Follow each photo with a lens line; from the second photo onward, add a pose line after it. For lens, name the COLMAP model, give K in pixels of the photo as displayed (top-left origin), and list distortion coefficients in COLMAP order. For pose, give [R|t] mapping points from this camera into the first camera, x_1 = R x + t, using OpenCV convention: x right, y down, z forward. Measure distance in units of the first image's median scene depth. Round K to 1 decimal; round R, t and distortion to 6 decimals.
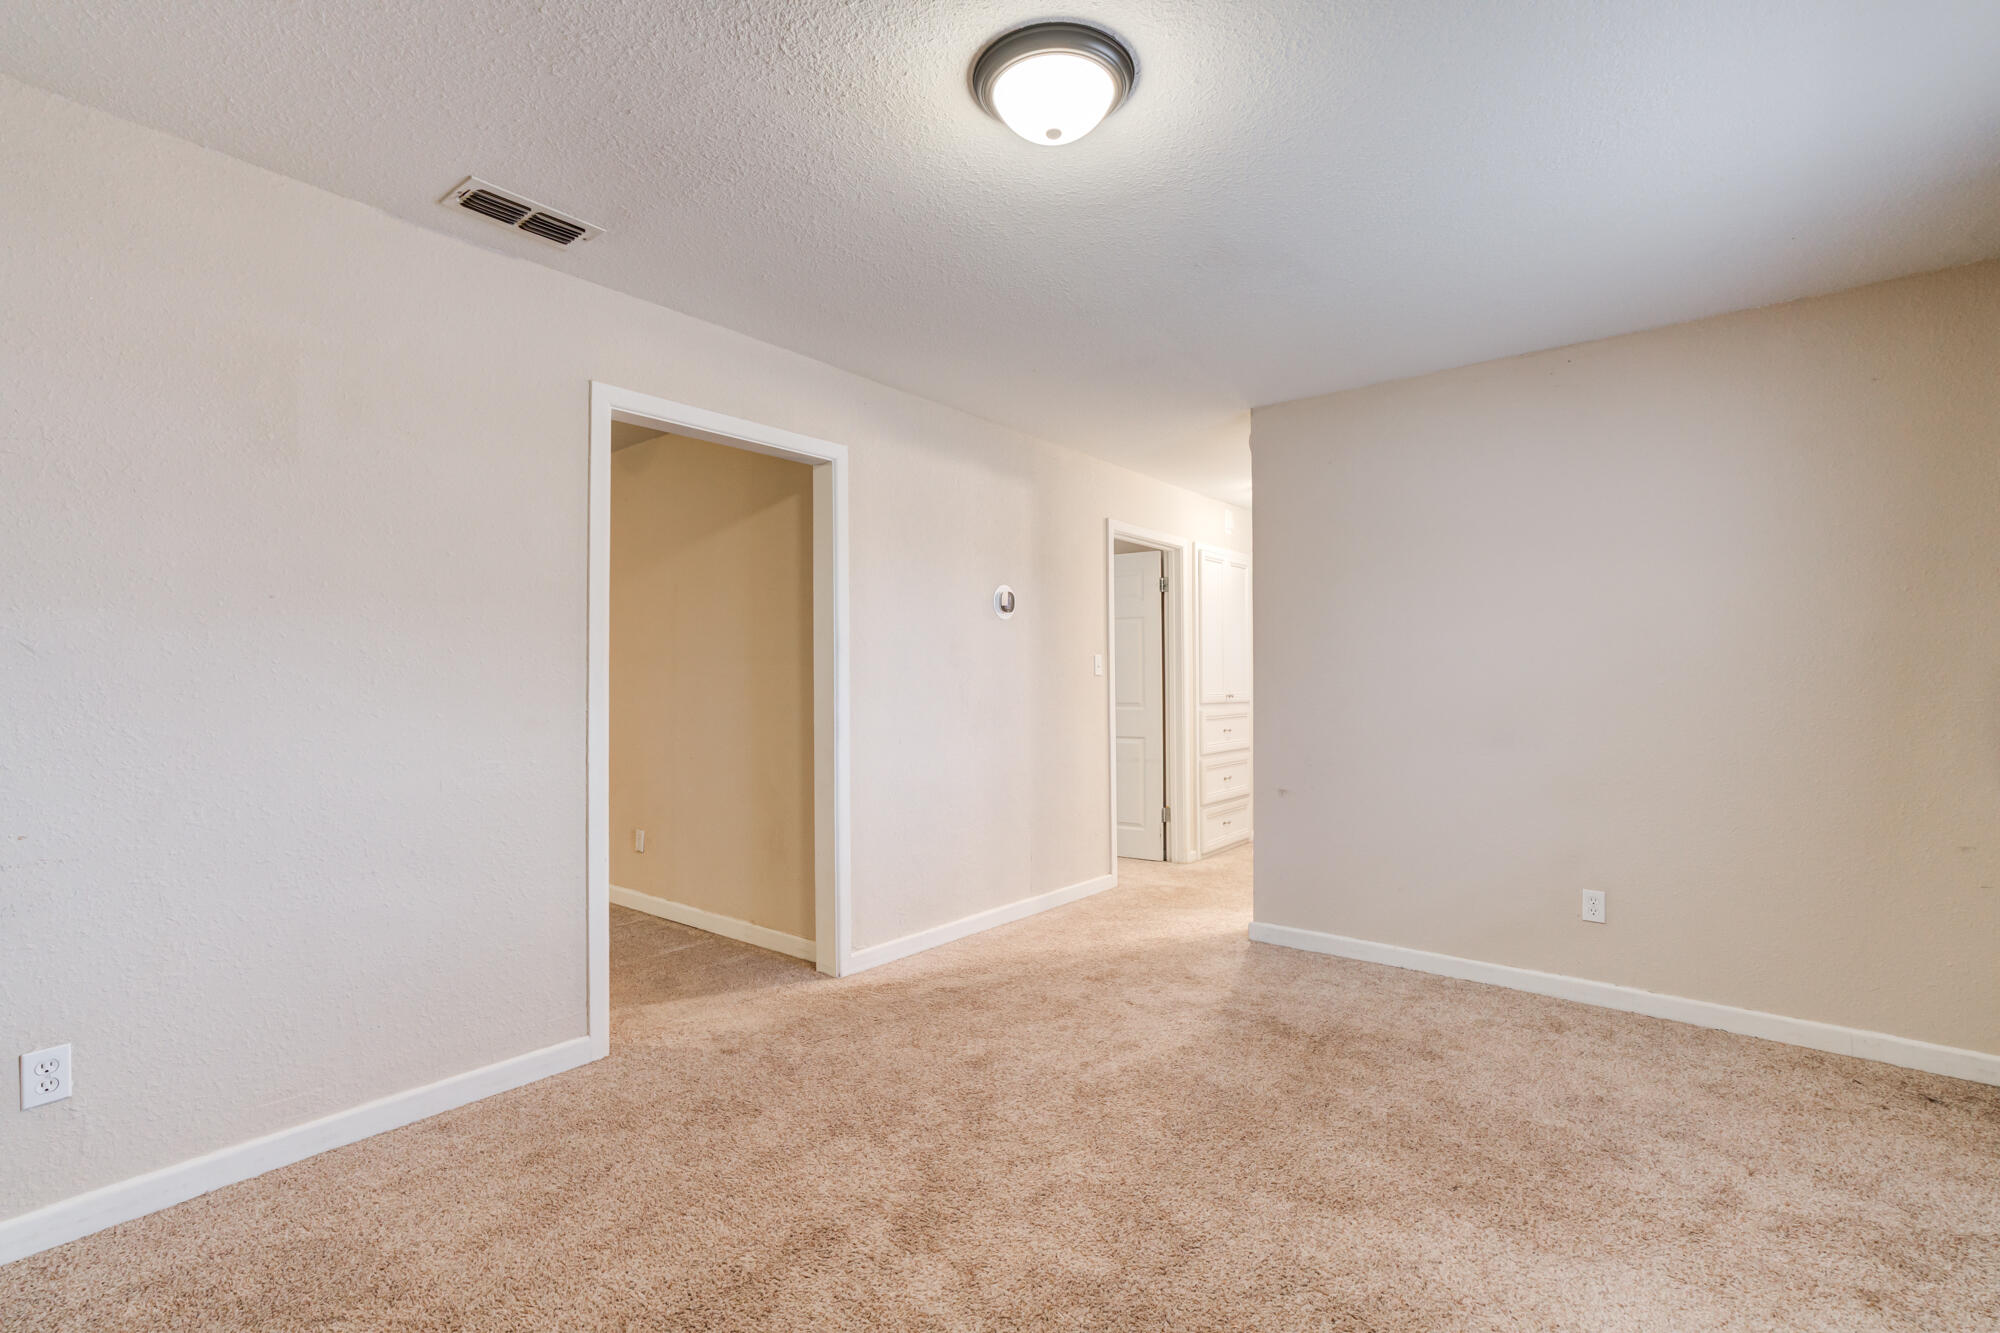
lens RADIAL K [[905.9, 0, 1000.1], [0, 905.9, 652.0], [0, 0, 1]] dist [-0.023420, 0.015942]
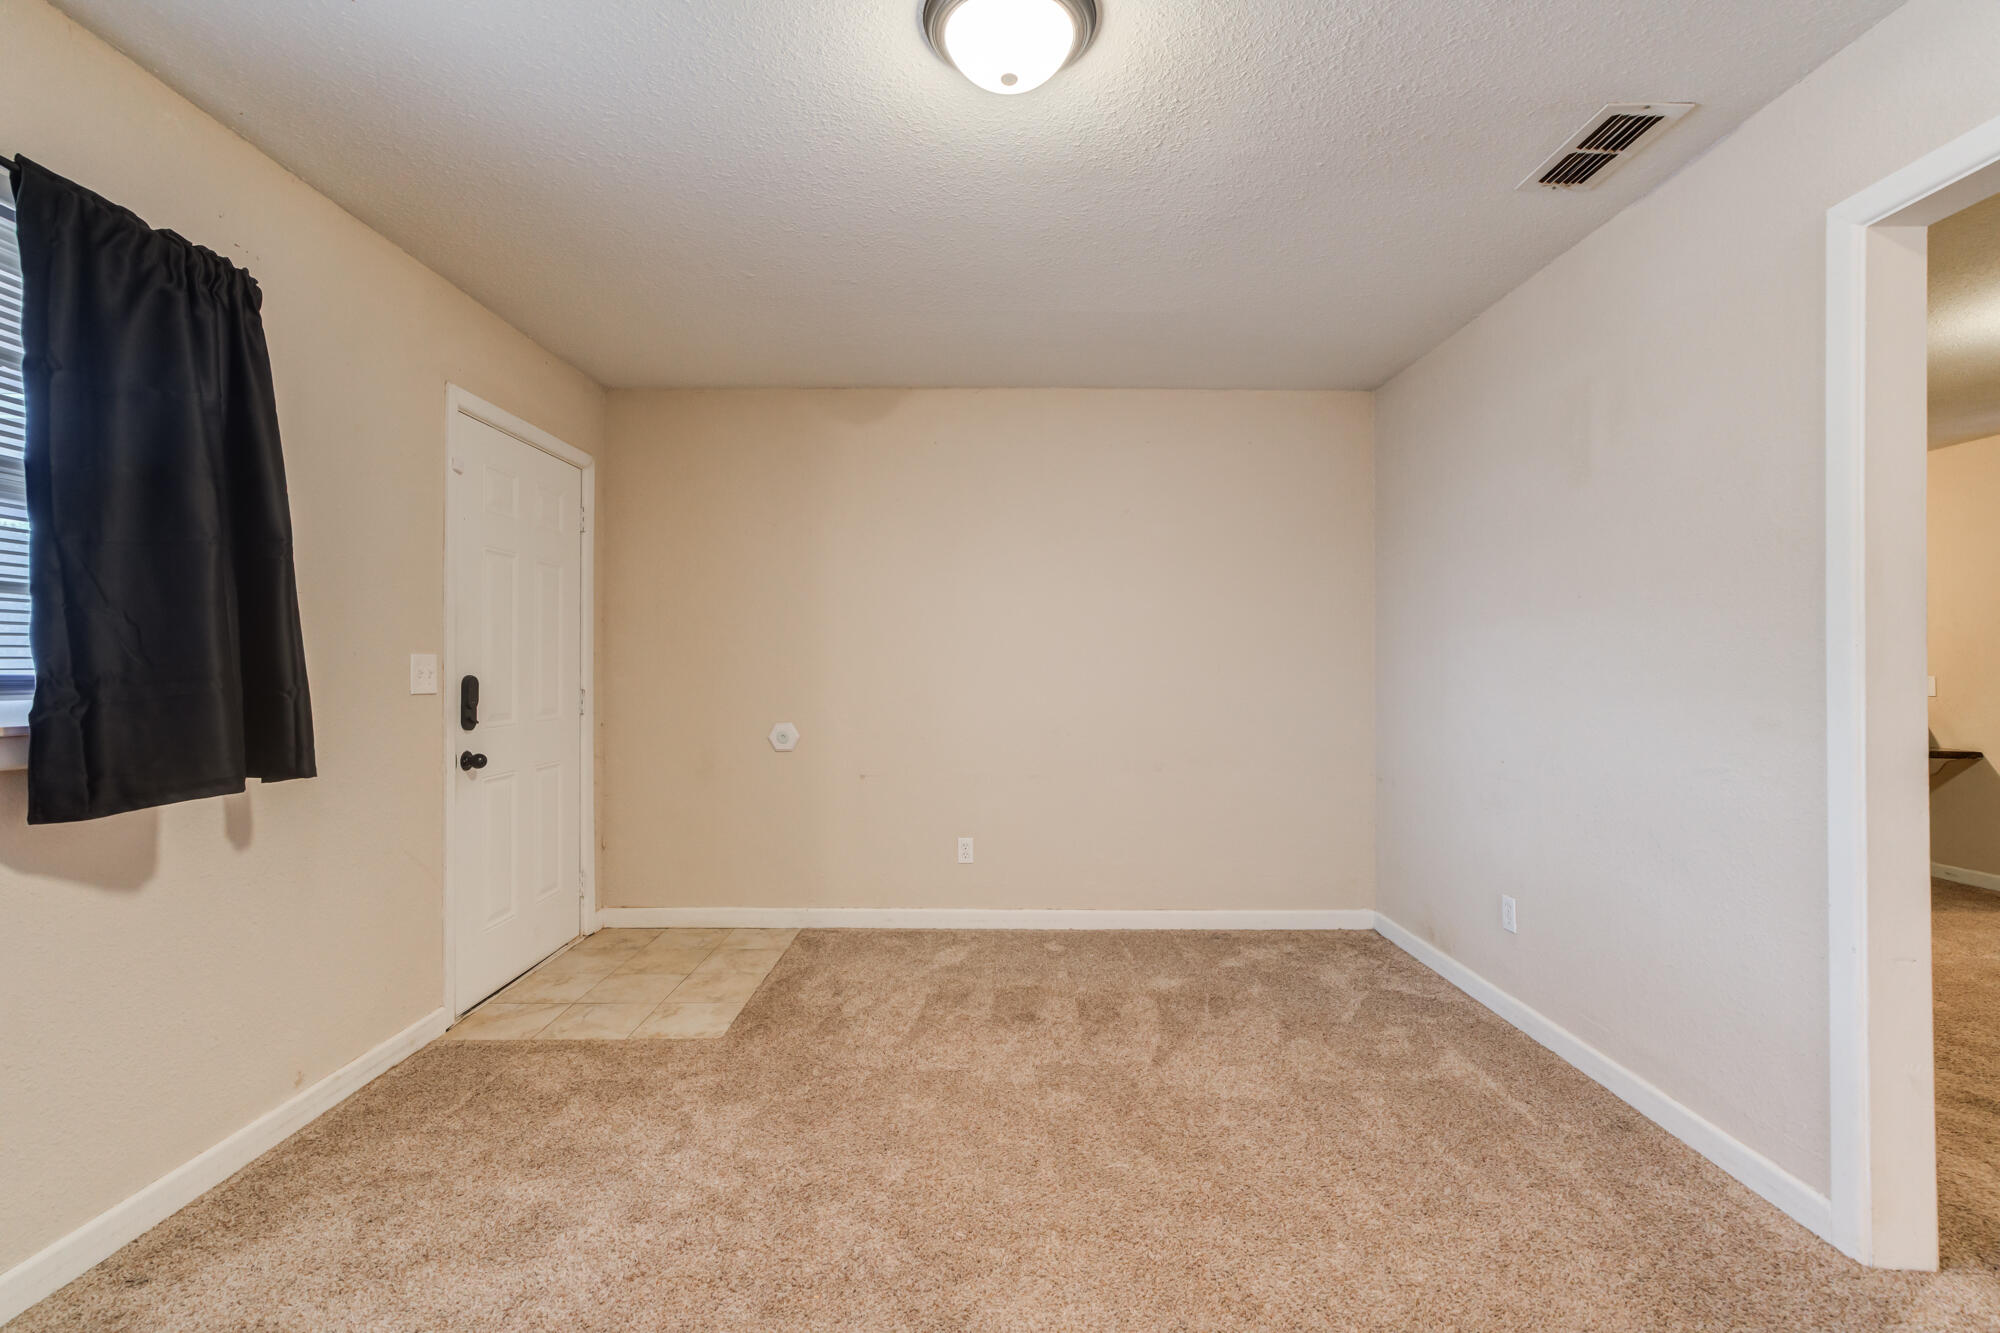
lens RADIAL K [[898.4, 0, 993.2], [0, 898.4, 658.8], [0, 0, 1]] dist [-0.020291, 0.017931]
pose [[-0.780139, -0.004842, -0.625587, 0.373455], [0.018592, 0.999349, -0.030920, 0.030233], [0.625330, -0.035753, -0.779541, 0.971451]]
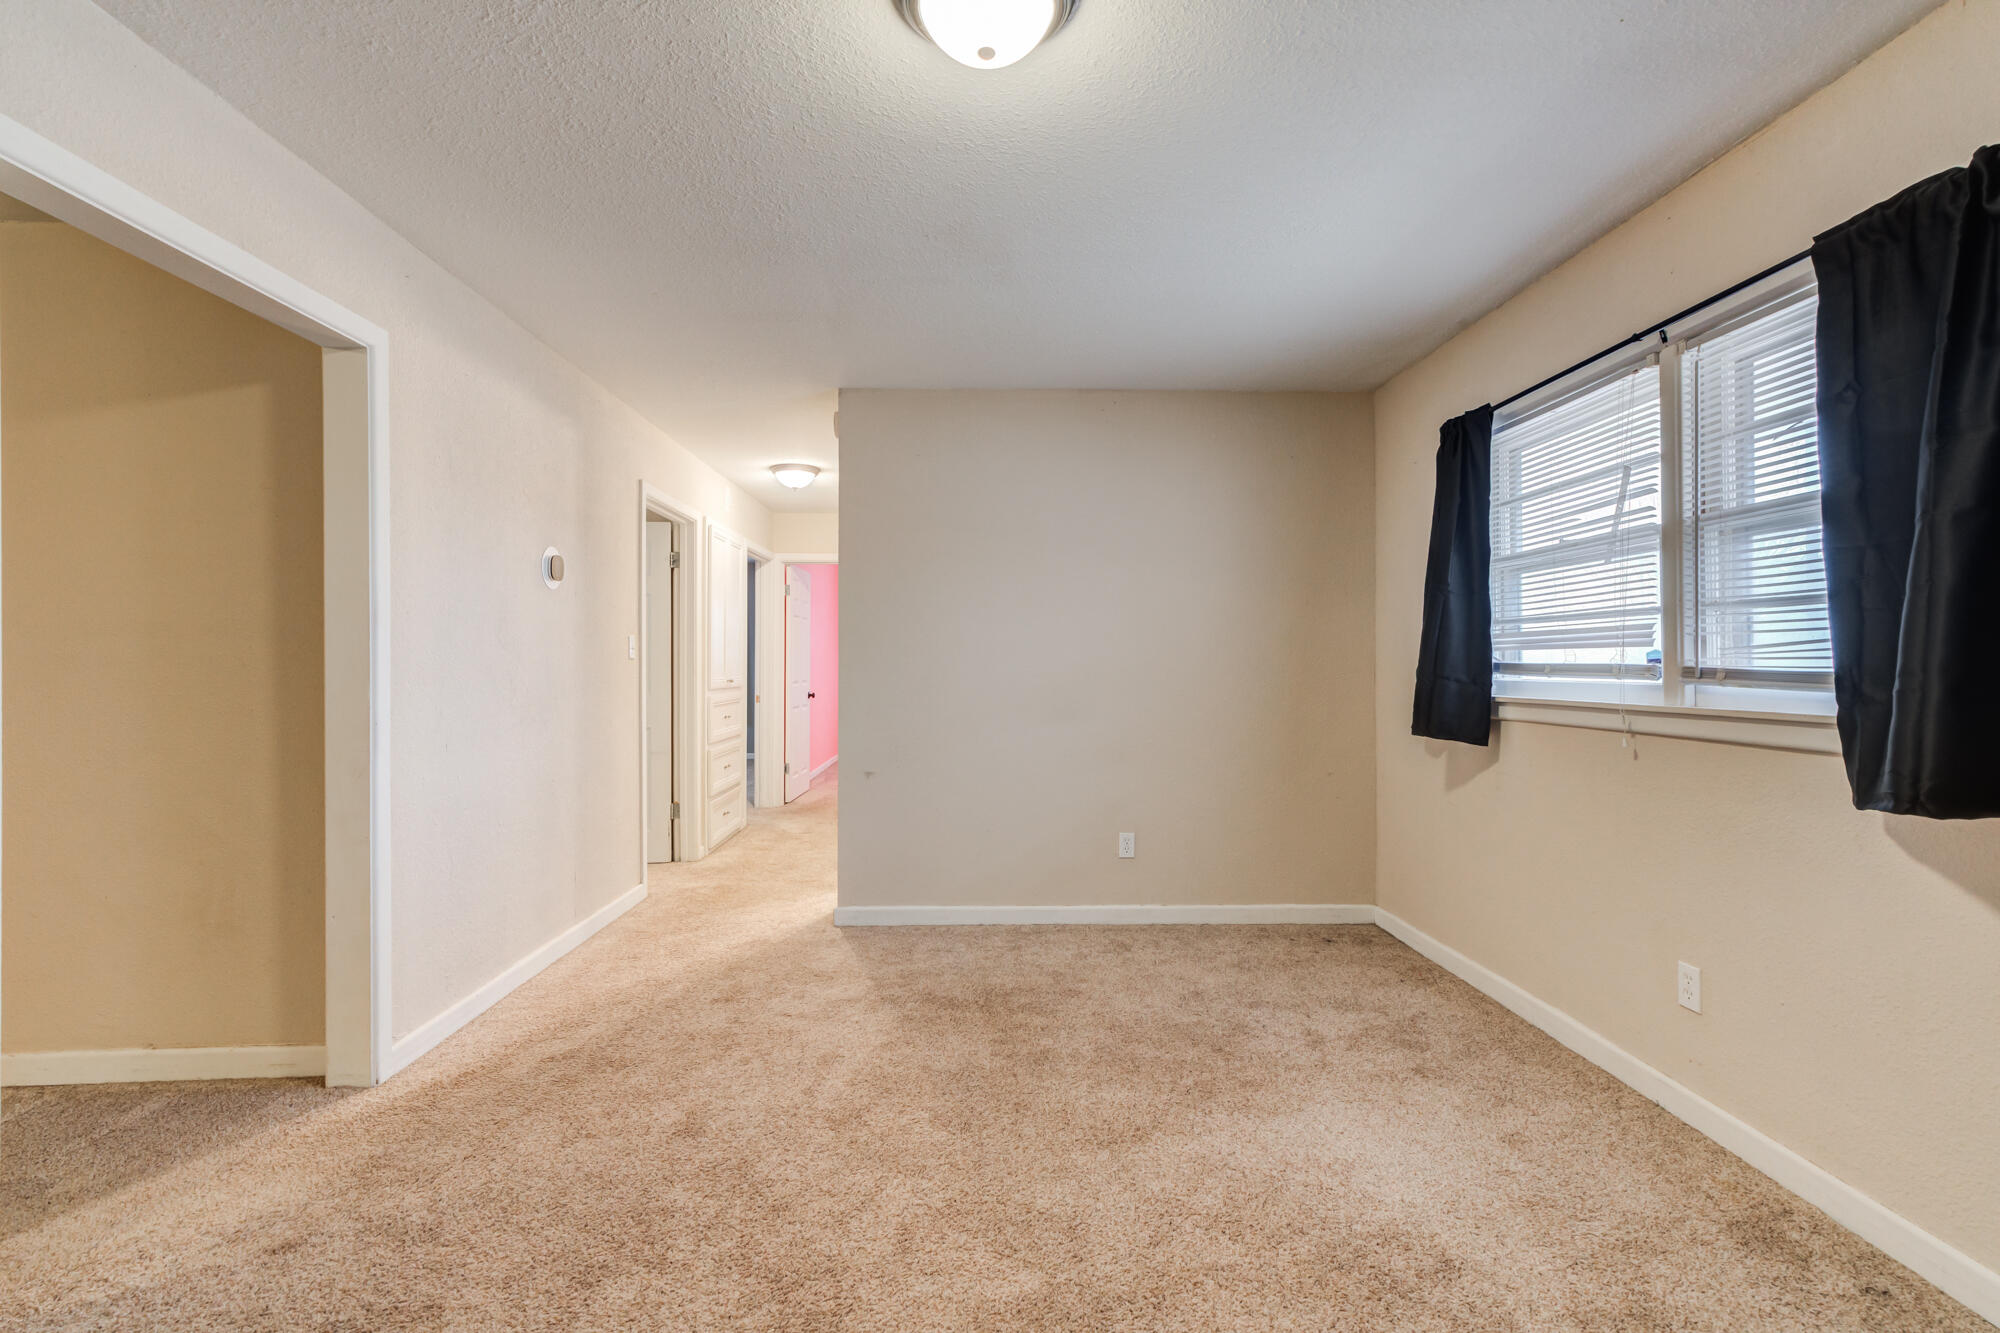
lens RADIAL K [[902.5, 0, 997.6], [0, 902.5, 656.6], [0, 0, 1]] dist [-0.017796, 0.013929]
pose [[0.758656, 0.006224, 0.651462, -0.292875], [-0.020289, 0.999695, 0.014077, 0.006970], [-0.651176, -0.023897, 0.758551, 0.175897]]
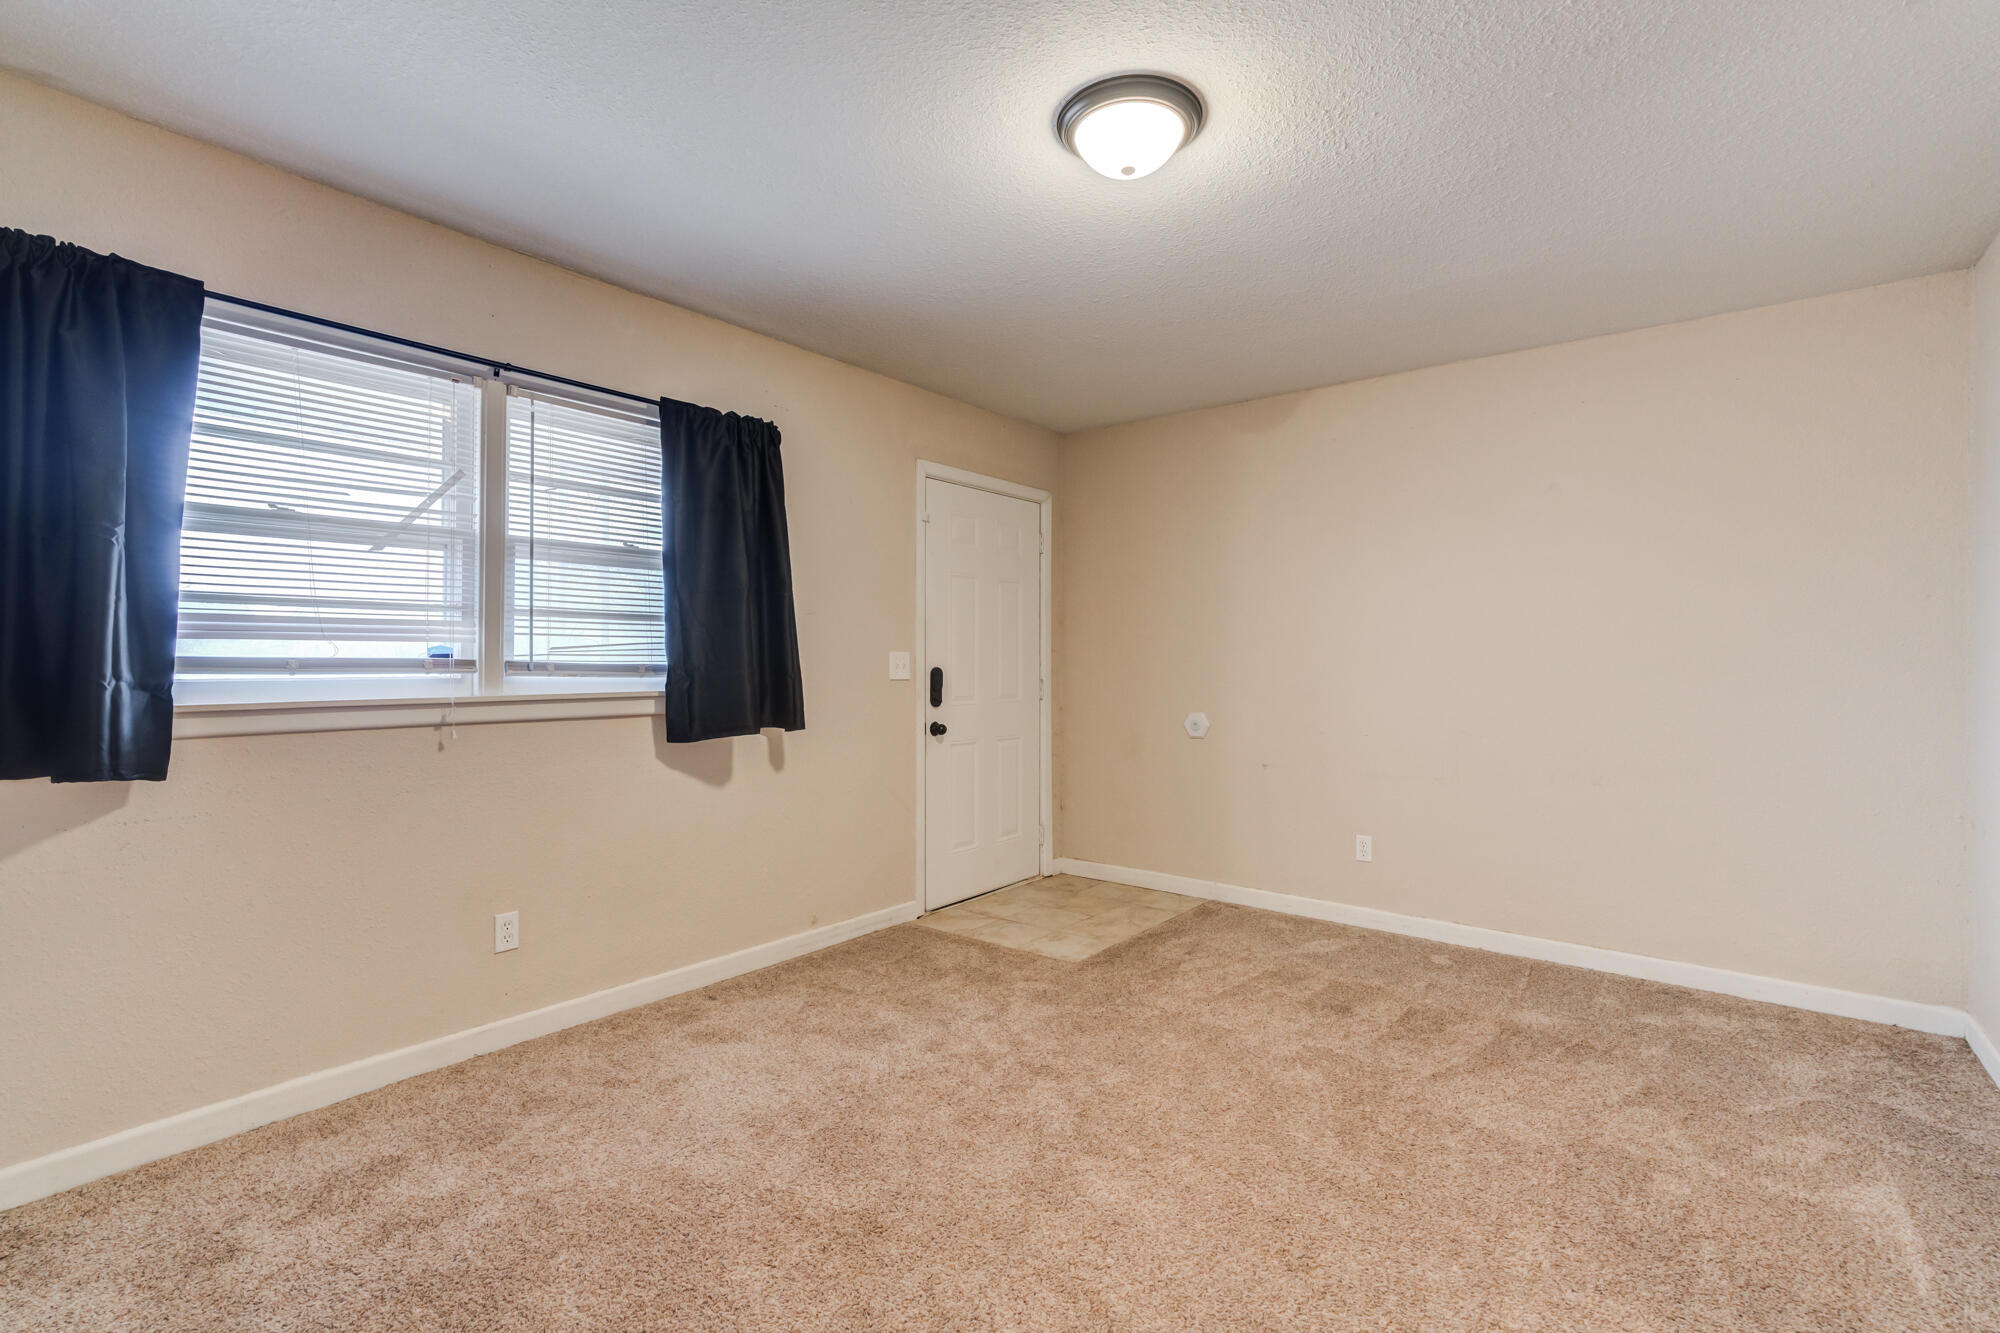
lens RADIAL K [[902.5, 0, 997.6], [0, 902.5, 656.6], [0, 0, 1]] dist [-0.017796, 0.013929]
pose [[-0.999994, -0.002630, -0.002219, 0.130624], [-0.002554, 0.999437, -0.033445, 0.036622], [0.002306, -0.033439, -0.999438, 1.204897]]
